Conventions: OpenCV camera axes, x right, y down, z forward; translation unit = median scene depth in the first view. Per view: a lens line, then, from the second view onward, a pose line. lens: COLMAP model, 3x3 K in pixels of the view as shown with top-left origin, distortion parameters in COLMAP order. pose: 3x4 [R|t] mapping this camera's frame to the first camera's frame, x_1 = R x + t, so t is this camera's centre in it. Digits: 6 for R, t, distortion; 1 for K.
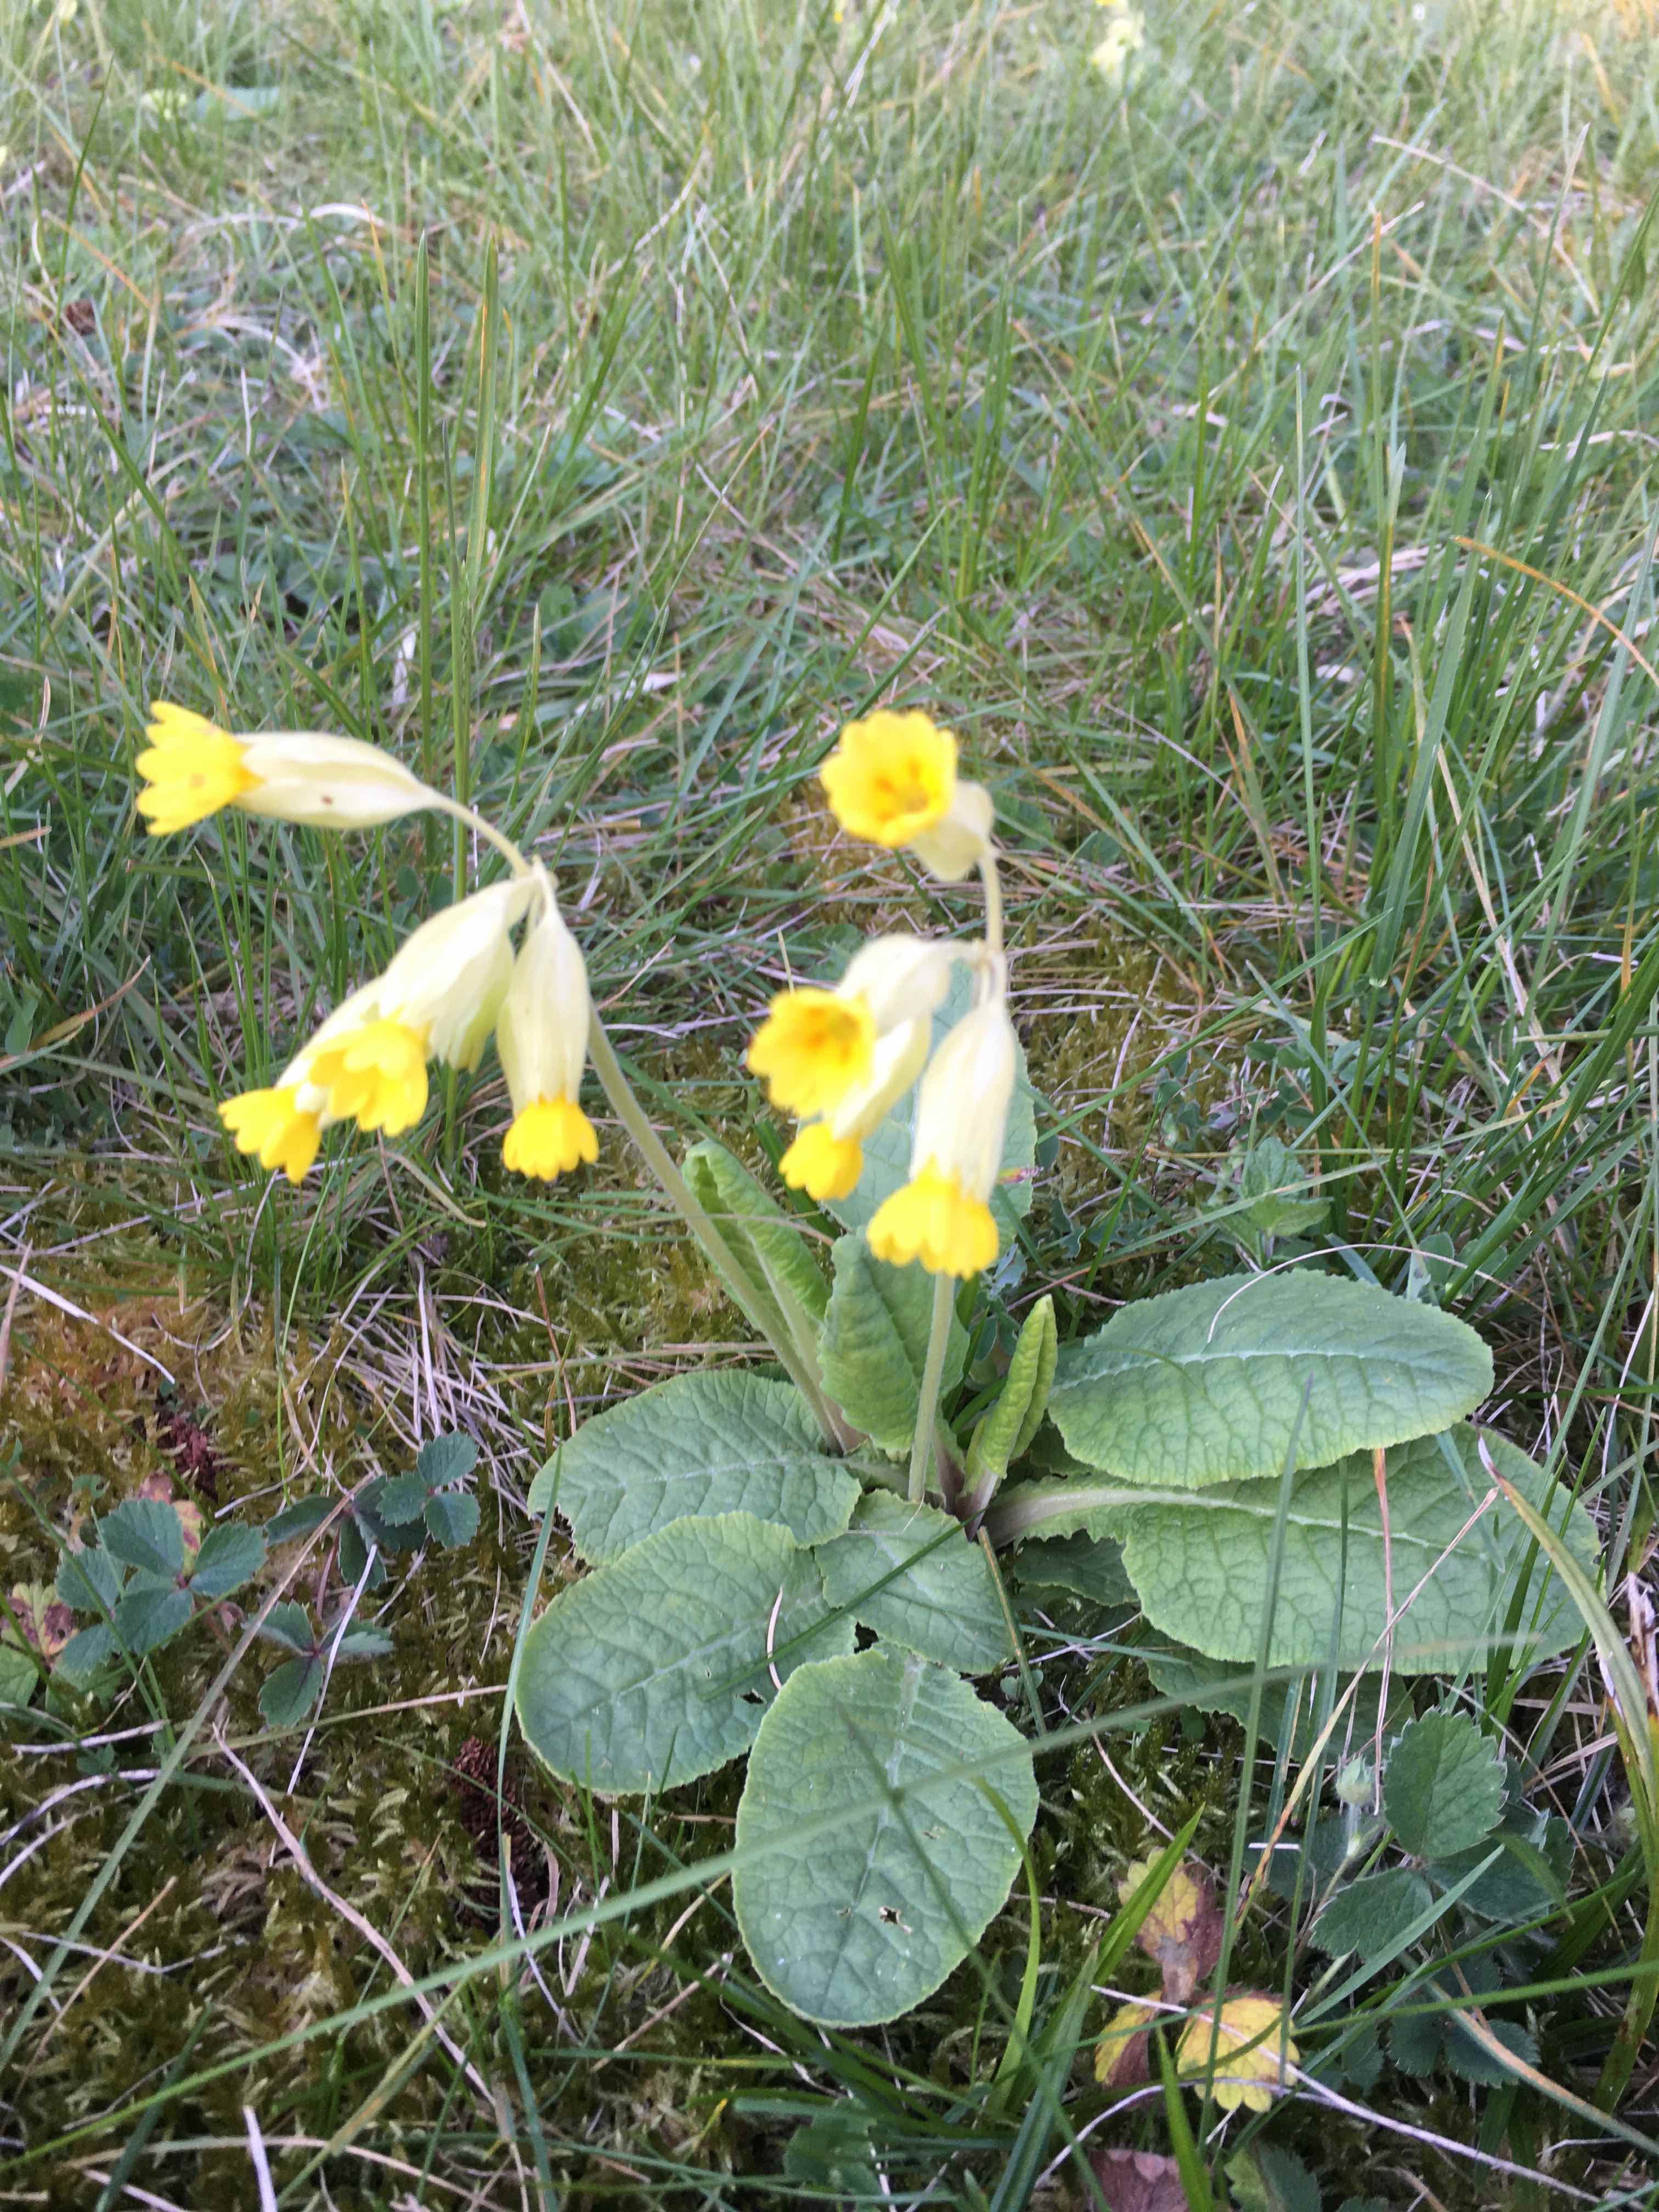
lens RADIAL K [[1889.4, 0, 829.5], [0, 1889.4, 1106.0], [0, 0, 1]] dist [0.064338, 0.000312]
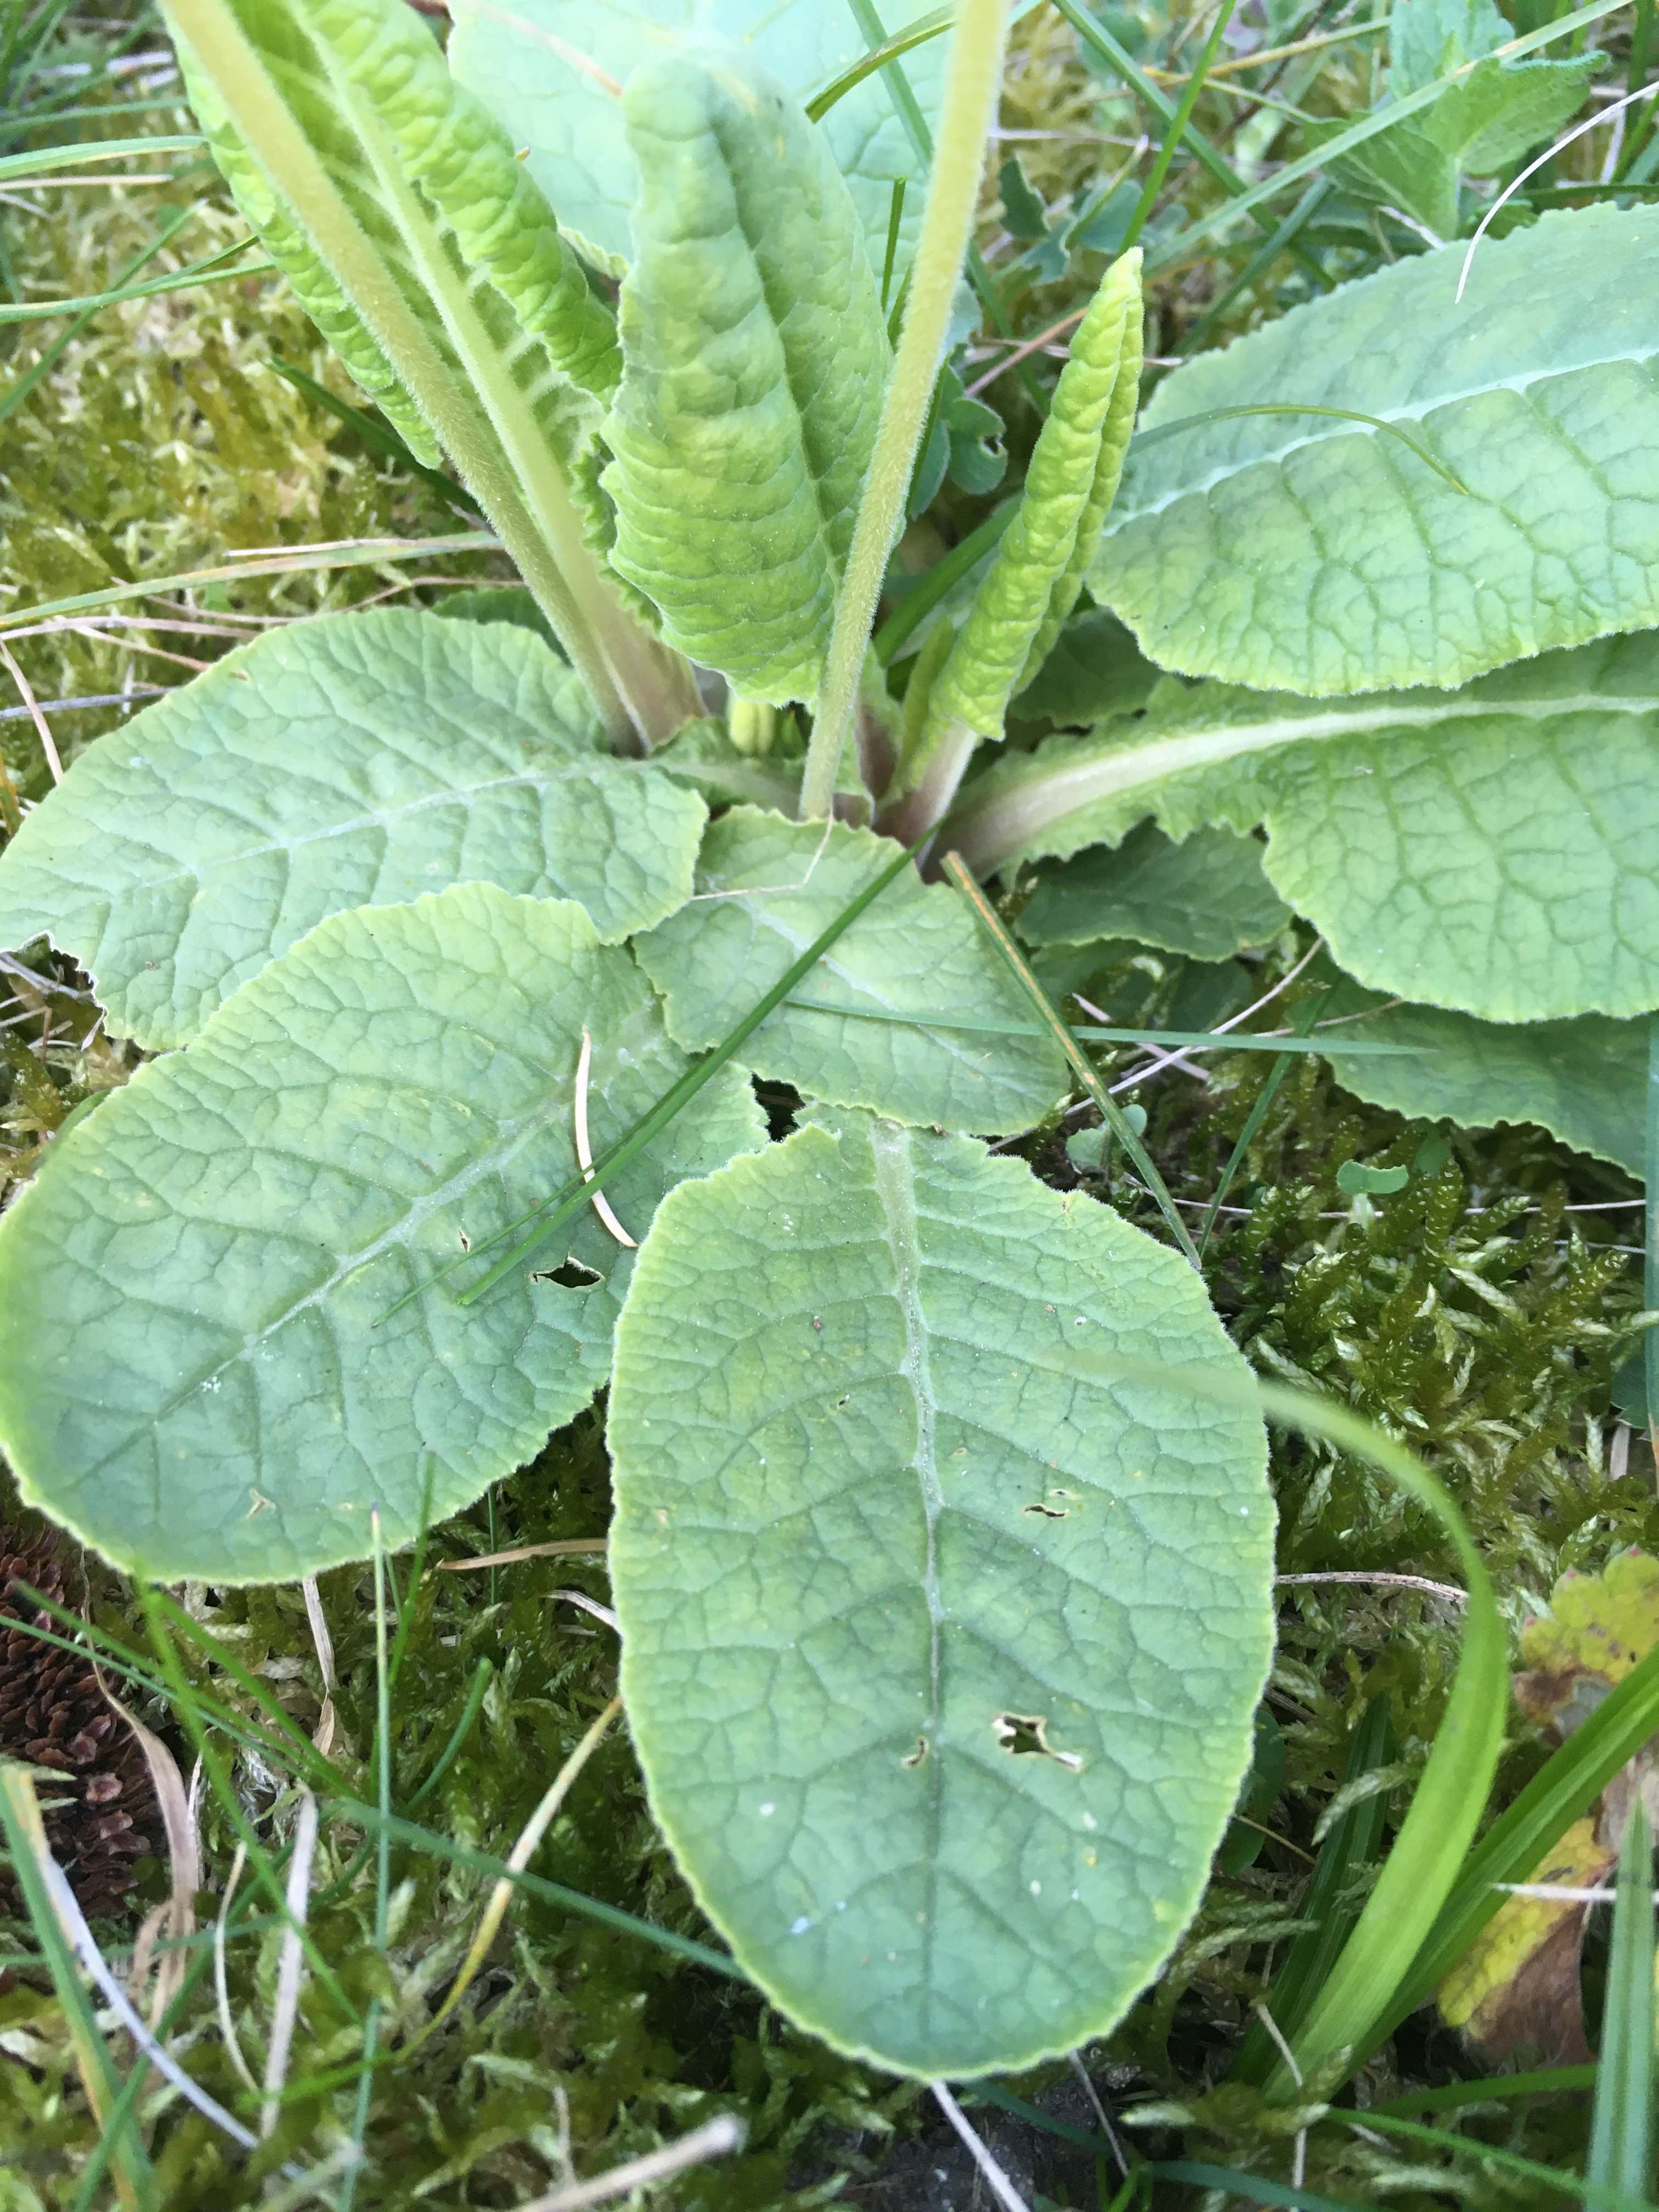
lens RADIAL K [[1885.4, 0, 829.5], [0, 1885.4, 1106.0], [0, 0, 1]] dist [0.001542, -0.000245]
pose [[0.973013, -0.167221, 0.159007, -0.042612], [0.111142, 0.943512, 0.312141, 0.132613], [-0.202222, -0.286045, 0.936635, 0.545173]]
